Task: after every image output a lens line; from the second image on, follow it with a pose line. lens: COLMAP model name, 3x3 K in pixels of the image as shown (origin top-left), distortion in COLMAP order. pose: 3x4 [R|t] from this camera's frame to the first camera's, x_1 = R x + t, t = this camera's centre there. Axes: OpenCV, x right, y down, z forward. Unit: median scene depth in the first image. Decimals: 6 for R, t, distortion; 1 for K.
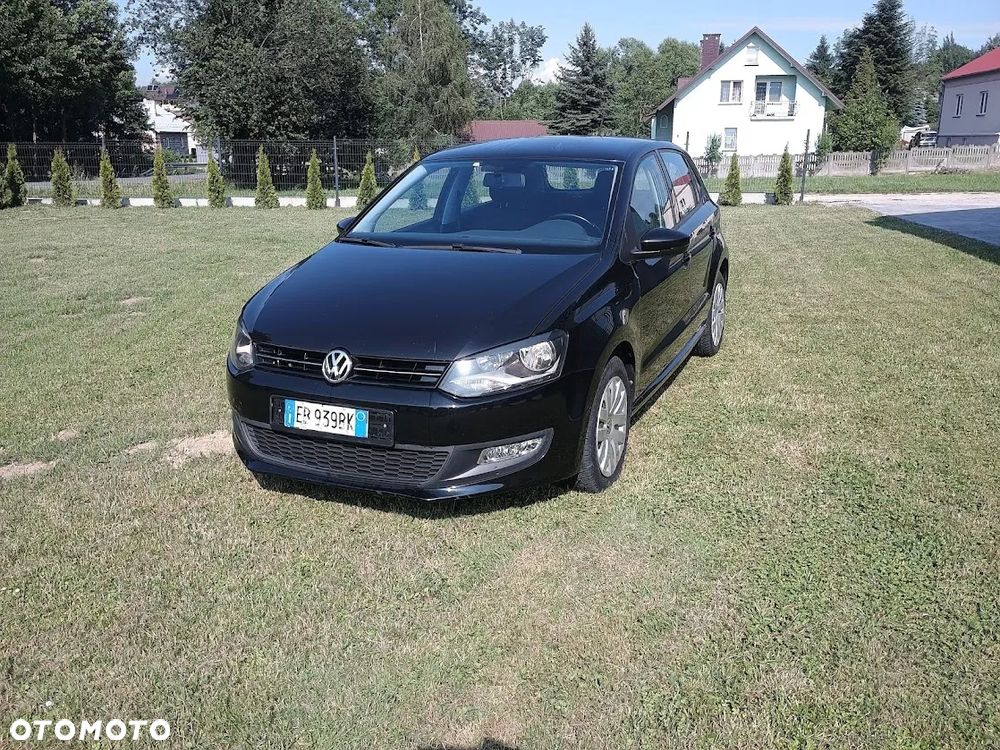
lens RADIAL K [[868.0, 0, 500.4], [0, 868.0, 369.8], [0, 0, 1]] dist [0.063023, -0.081973]
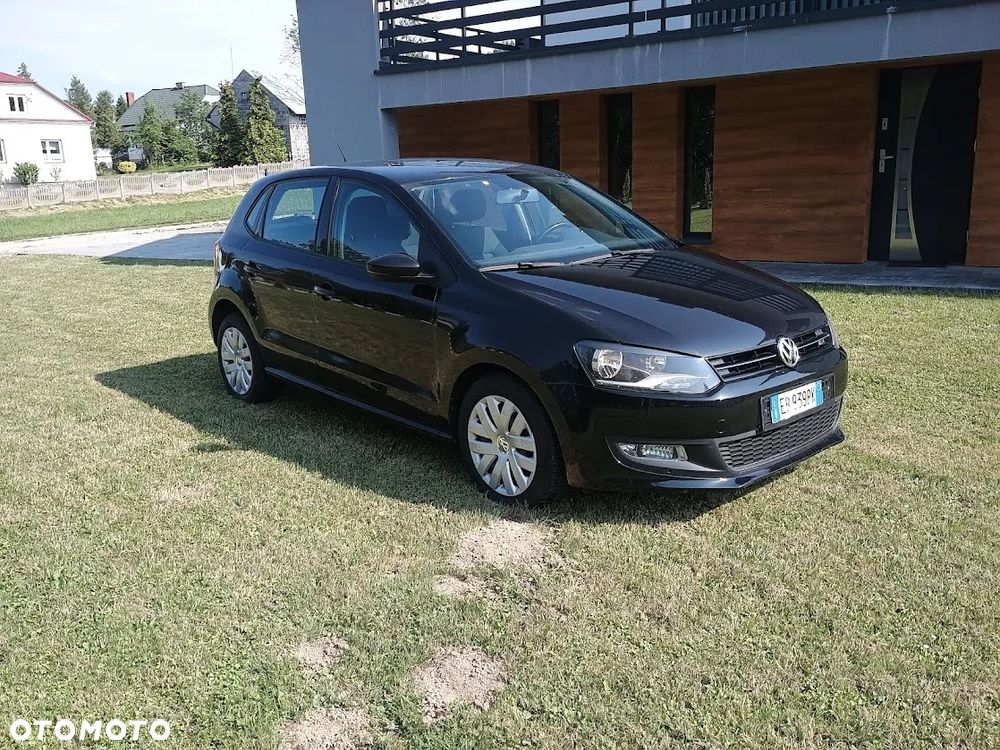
lens RADIAL K [[868.0, 0, 488.2], [0, 868.0, 375.9], [0, 0, 1]] dist [0.063023, -0.081973]
pose [[0.426935, -0.225800, 0.875637, -0.726975], [0.269064, 0.956186, 0.115383, -0.111791], [-0.863325, 0.186341, 0.468984, 0.460269]]
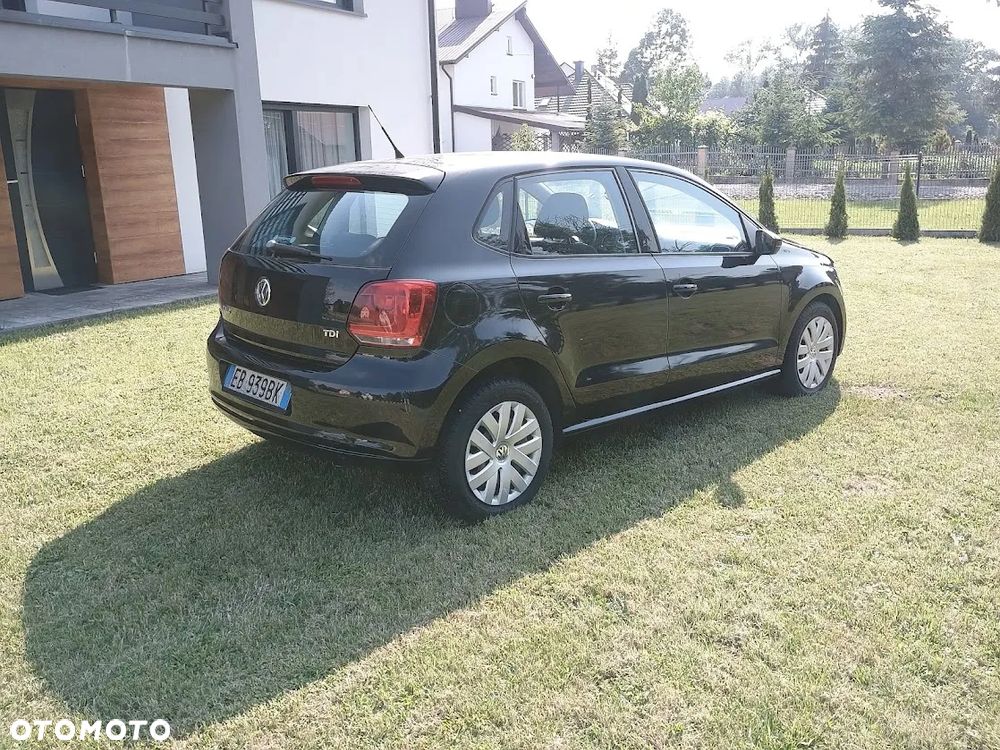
lens RADIAL K [[868.0, 0, 491.2], [0, 868.0, 373.0], [0, 0, 1]] dist [0.063023, -0.081973]
pose [[-0.918264, -0.071246, 0.389507, -0.230810], [0.125065, 0.881142, 0.456013, -0.419609], [-0.375700, 0.467453, -0.800211, 1.605582]]
